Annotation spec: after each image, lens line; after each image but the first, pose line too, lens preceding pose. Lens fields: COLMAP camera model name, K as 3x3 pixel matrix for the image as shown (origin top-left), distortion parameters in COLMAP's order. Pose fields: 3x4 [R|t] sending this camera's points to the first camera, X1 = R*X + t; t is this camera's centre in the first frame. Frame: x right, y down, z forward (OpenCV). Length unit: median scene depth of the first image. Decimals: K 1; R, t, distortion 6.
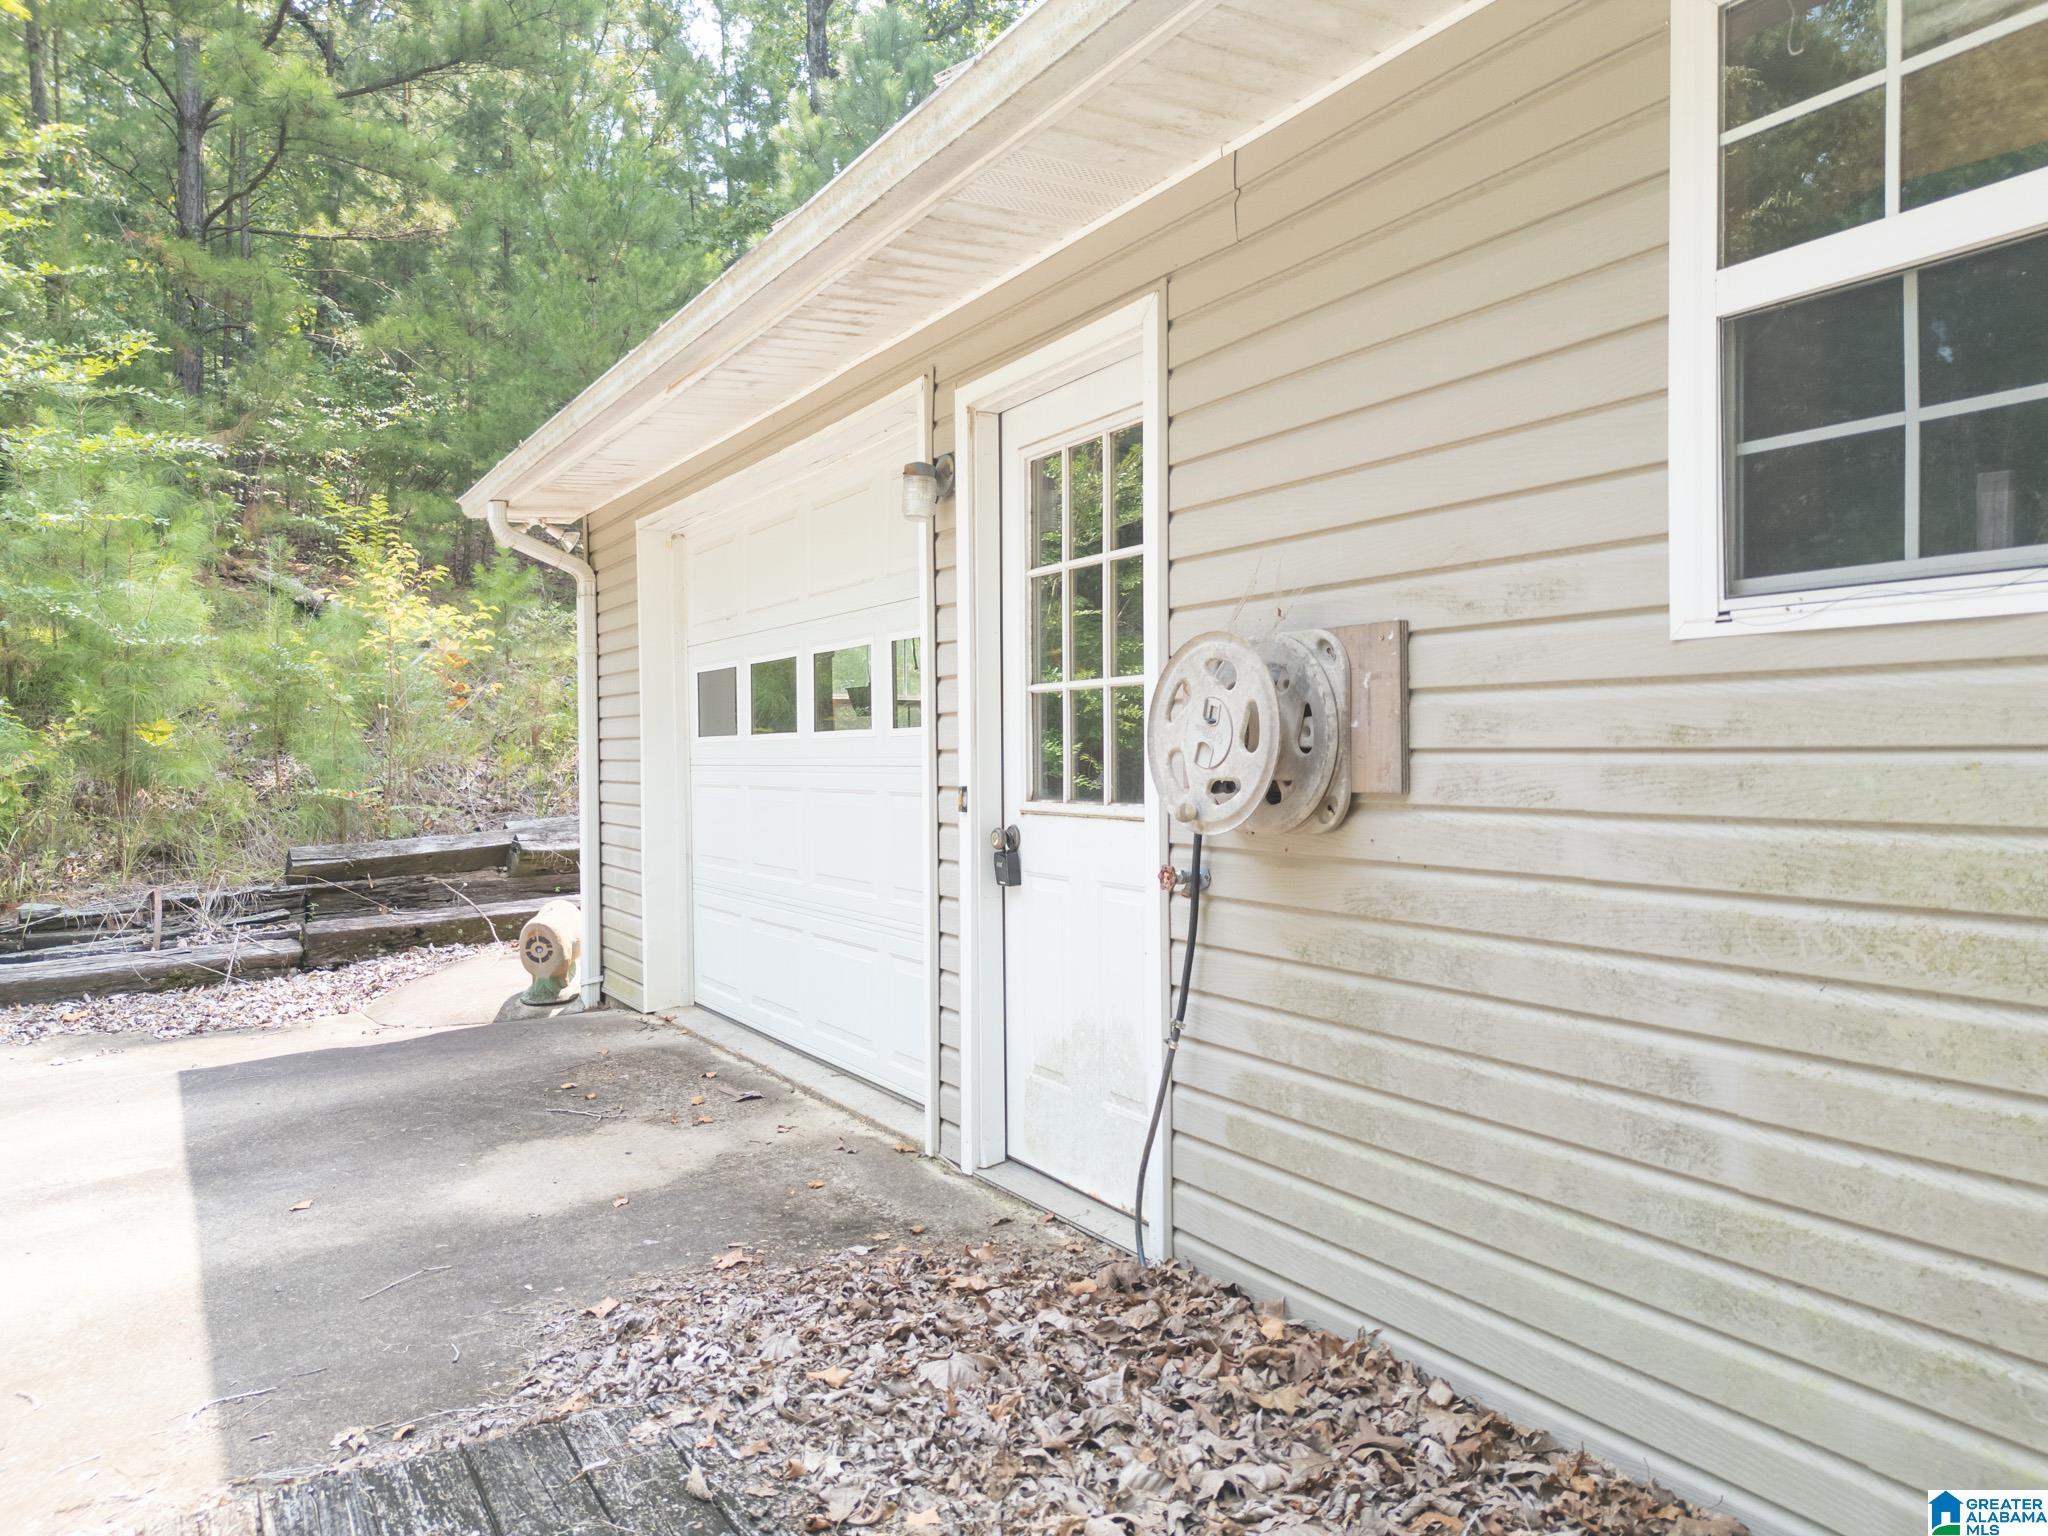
lens RADIAL K [[1449.0, 0, 1024.0], [0, 1449.0, 768.0], [0, 0, 1]] dist [0.084353, -0.091333]
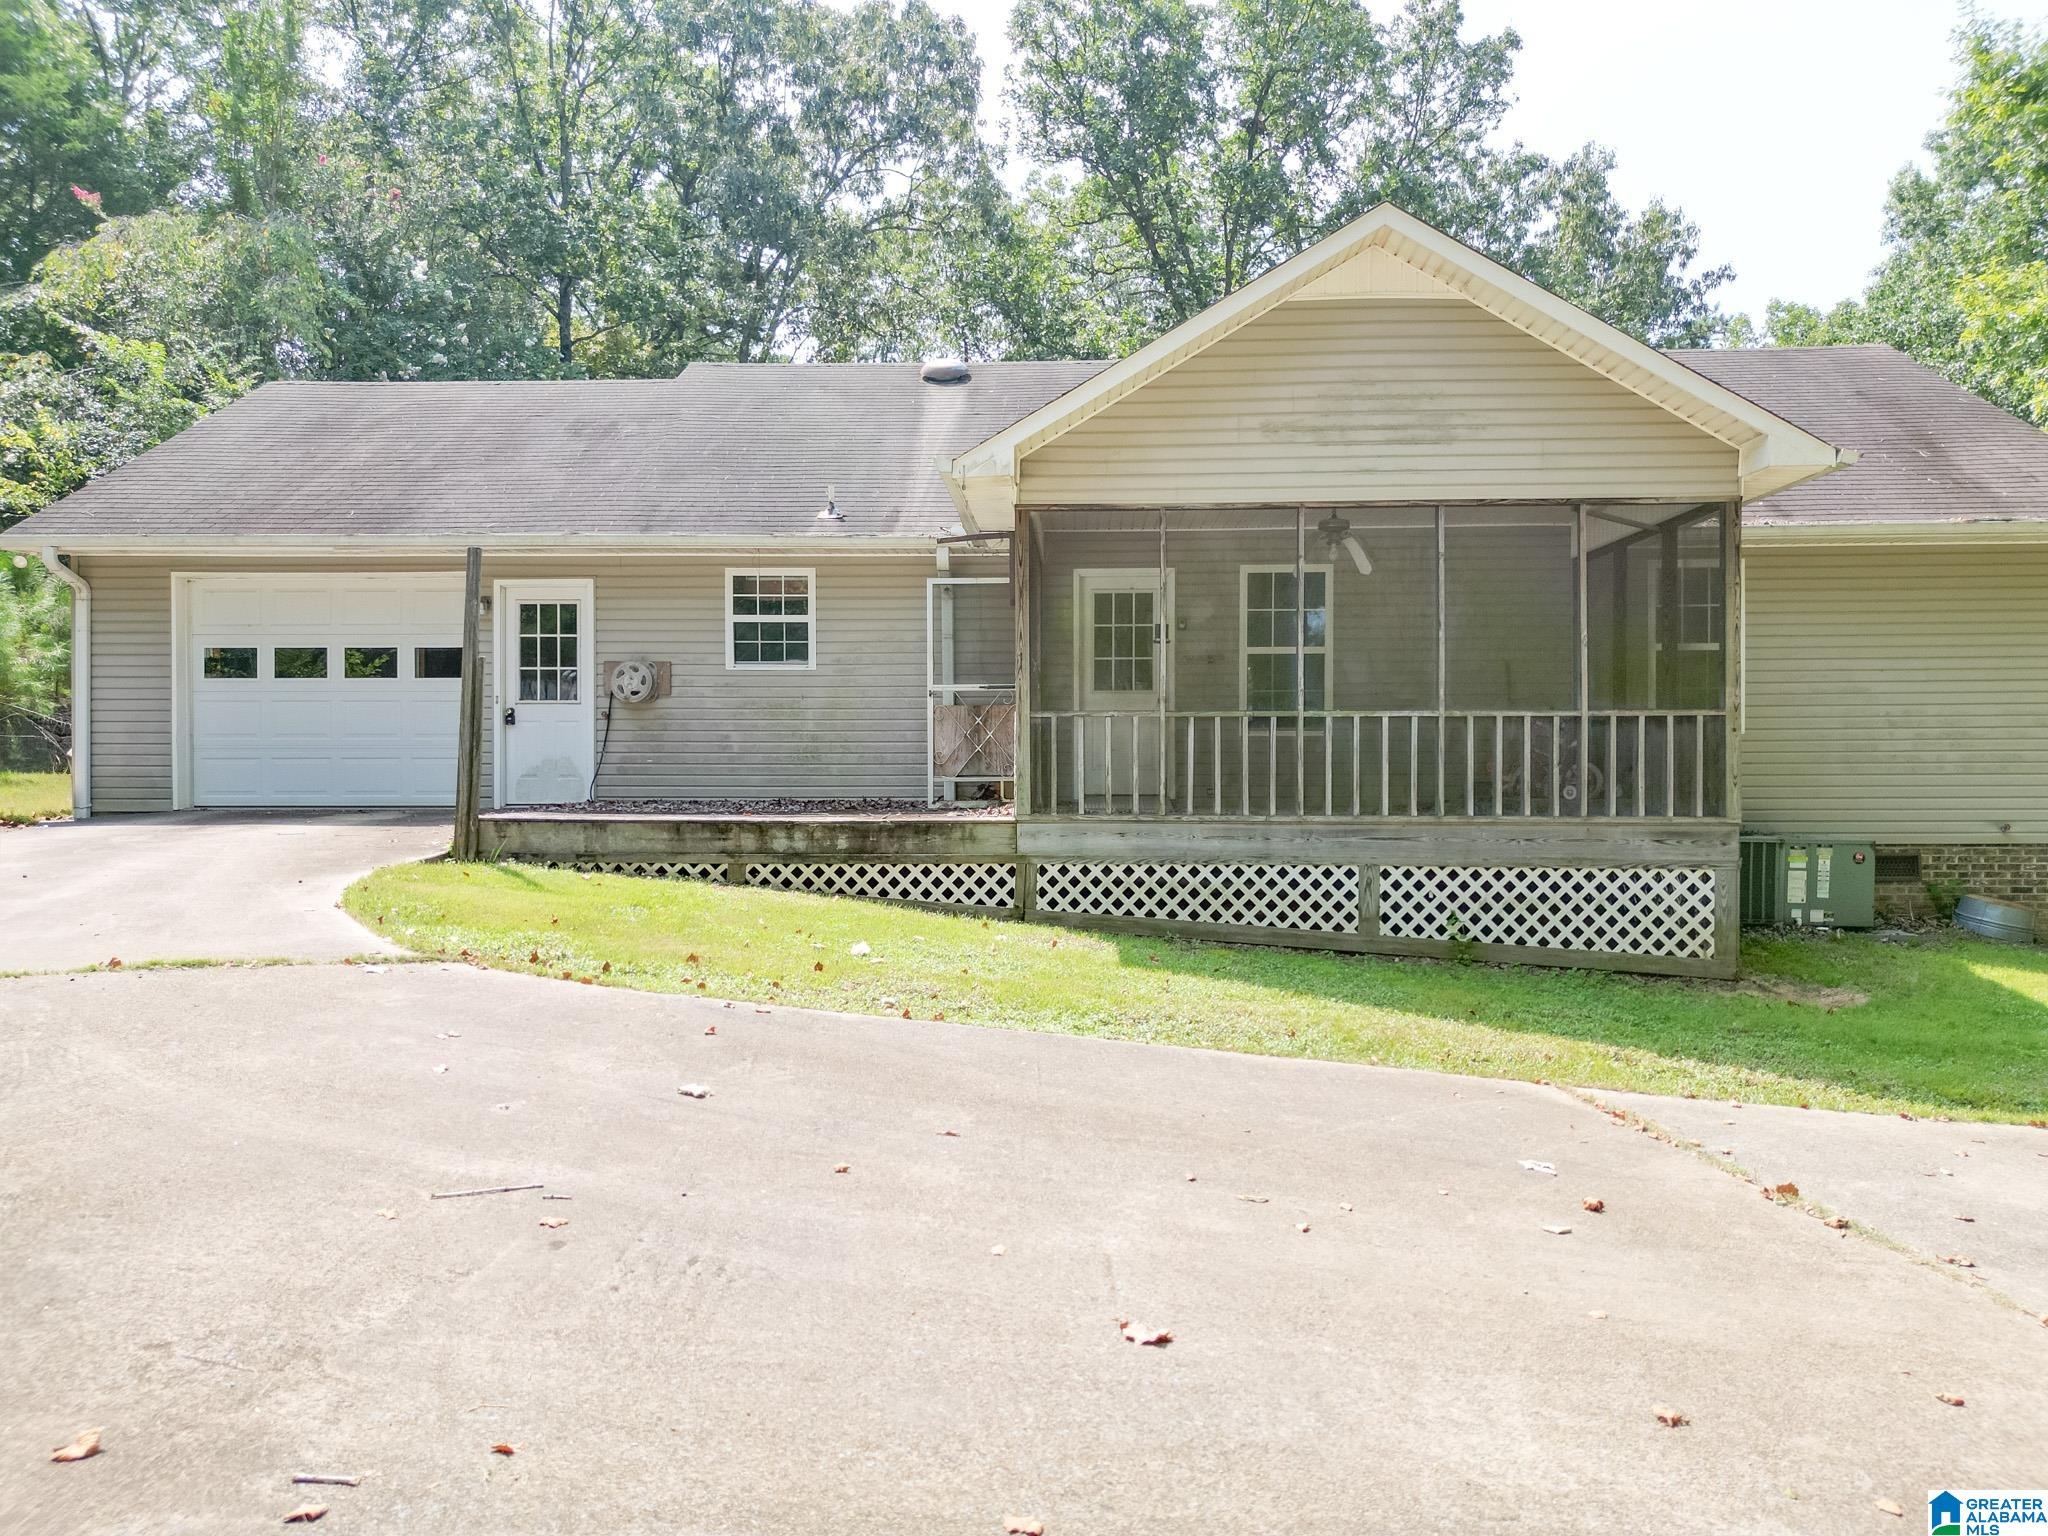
lens RADIAL K [[1449.0, 0, 1024.0], [0, 1449.0, 768.0], [0, 0, 1]] dist [0.084353, -0.091333]
pose [[0.547058, 0.006701, 0.837068, -2.377221], [0.003036, 0.999945, -0.009990, 0.234122], [-0.837089, 0.008006, 0.547008, -2.037760]]
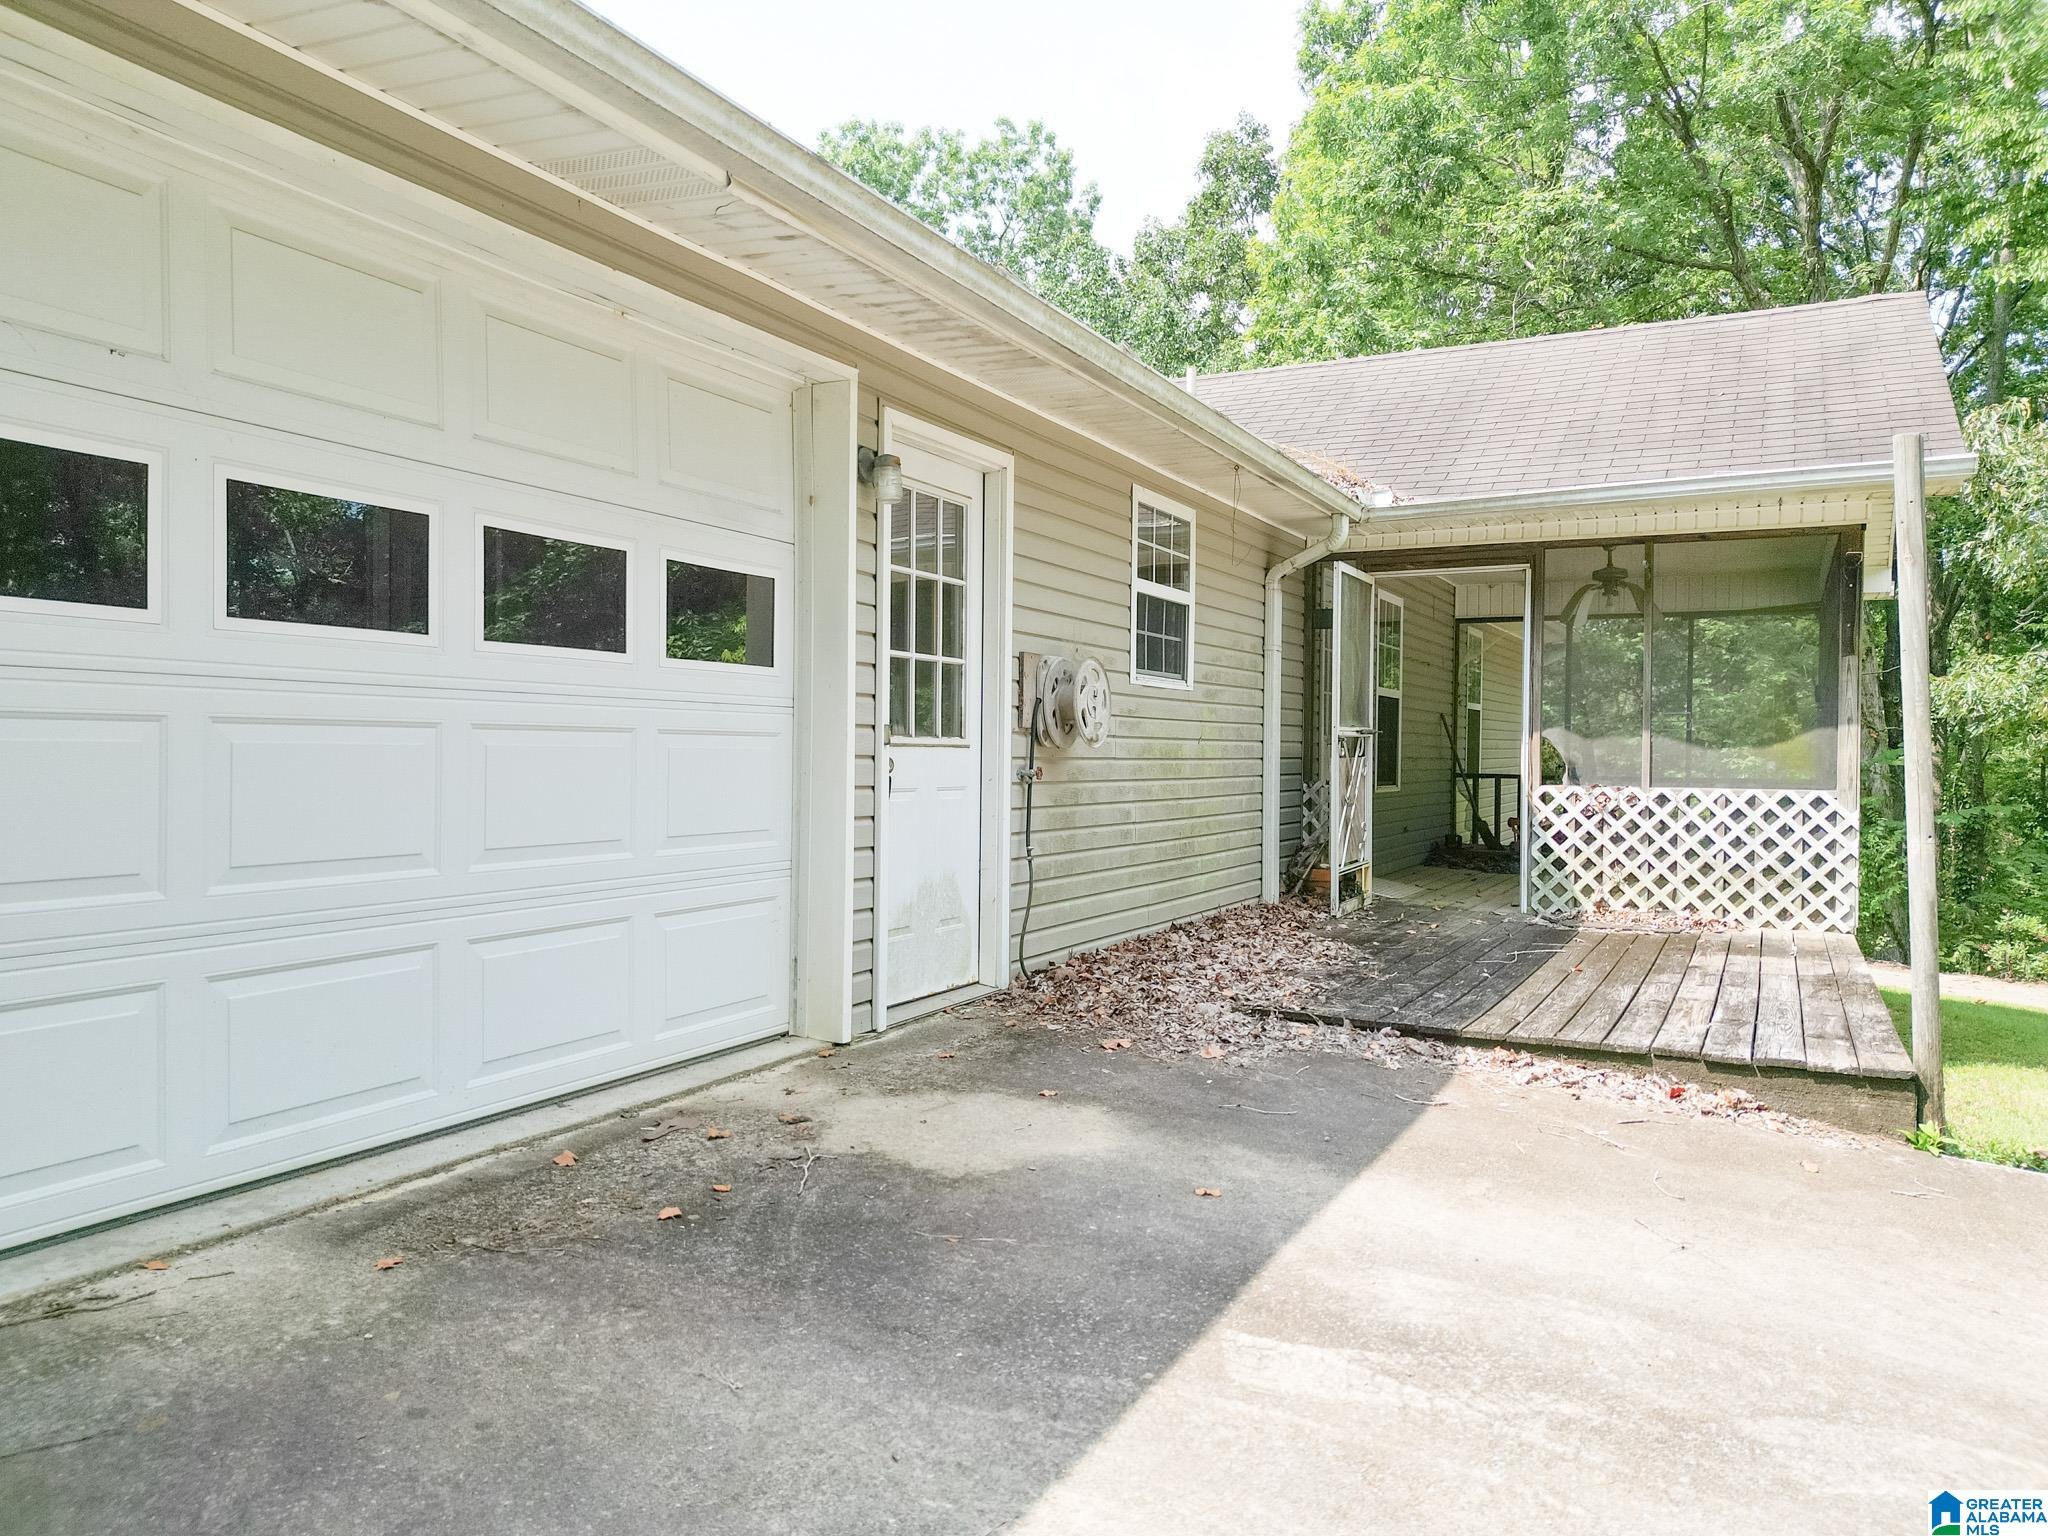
lens RADIAL K [[1449.0, 0, 1024.0], [0, 1449.0, 768.0], [0, 0, 1]] dist [0.084353, -0.091333]
pose [[-0.529756, -0.008929, 0.848103, -1.238015], [-0.000959, 0.999950, 0.009929, 0.039707], [-0.848150, 0.004446, -0.529738, 1.652911]]
